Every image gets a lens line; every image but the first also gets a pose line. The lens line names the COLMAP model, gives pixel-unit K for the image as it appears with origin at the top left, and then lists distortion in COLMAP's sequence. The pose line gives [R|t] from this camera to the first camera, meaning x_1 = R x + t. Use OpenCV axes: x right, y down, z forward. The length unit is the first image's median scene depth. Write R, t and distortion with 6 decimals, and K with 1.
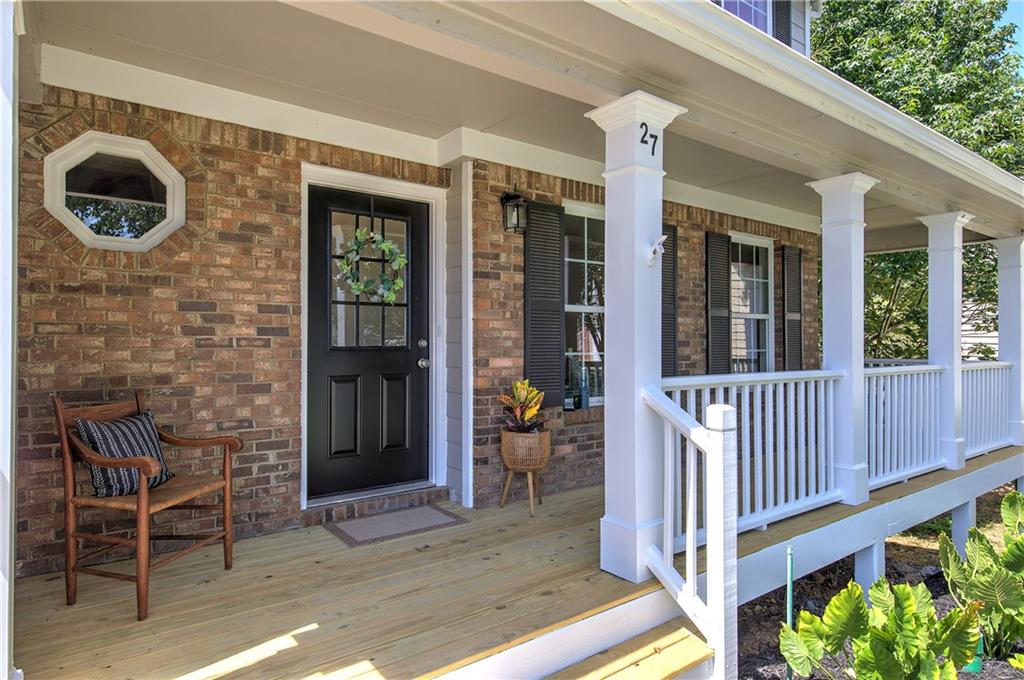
lens RADIAL K [[587.6, 0, 512.1], [0, 587.6, 347.1], [0, 0, 1]] dist [-0.001121, -0.001448]
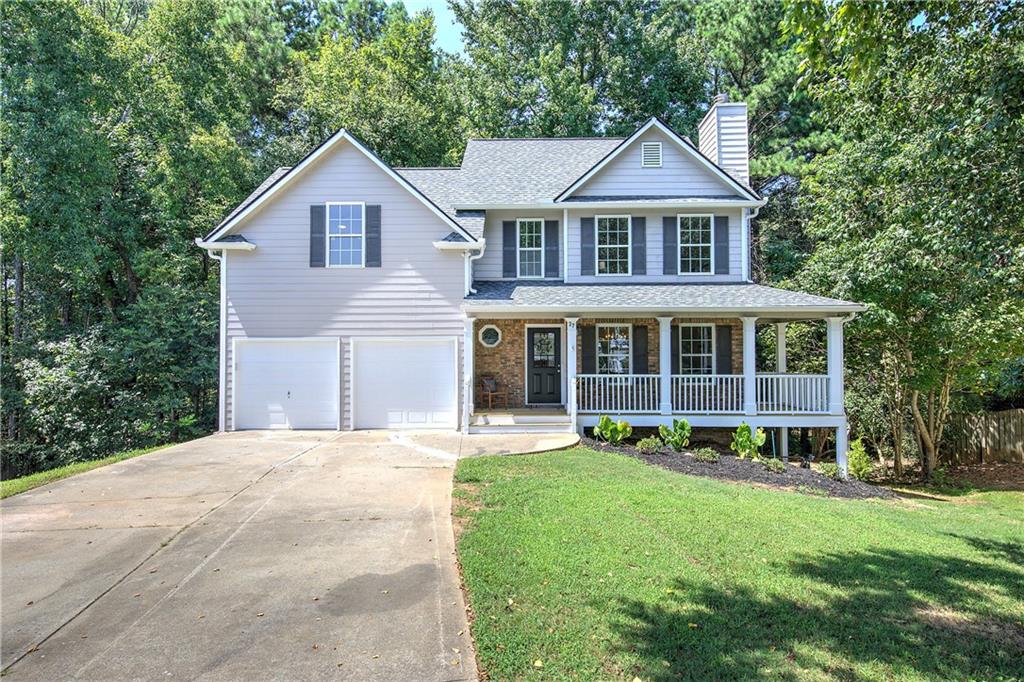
lens RADIAL K [[587.6, 0, 512.1], [0, 587.6, 348.1], [0, 0, 1]] dist [-0.001121, -0.001448]
pose [[0.781064, -0.002220, -0.624446, 2.095584], [0.000679, 0.999996, -0.002705, -0.114336], [0.624450, 0.001689, 0.781063, -2.254096]]
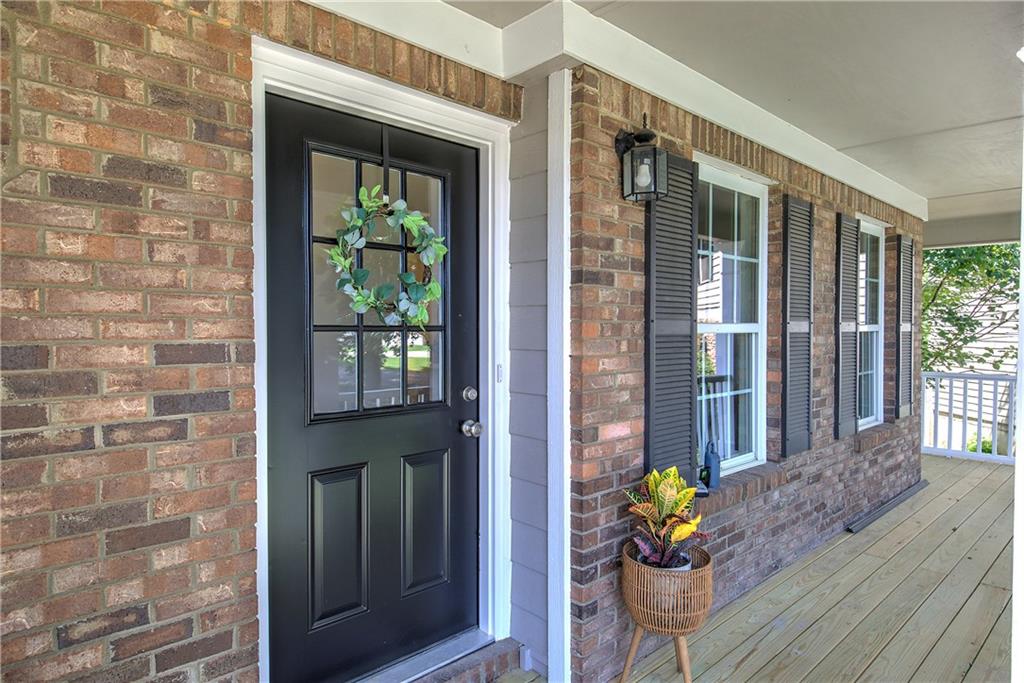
lens RADIAL K [[587.6, 0, 512.1], [0, 587.6, 348.6], [0, 0, 1]] dist [-0.001121, -0.001448]
pose [[0.994795, -0.002193, 0.101872, -0.183171], [-0.000506, 0.999650, 0.026465, -0.071532], [-0.101894, -0.026379, 0.994445, 0.463176]]
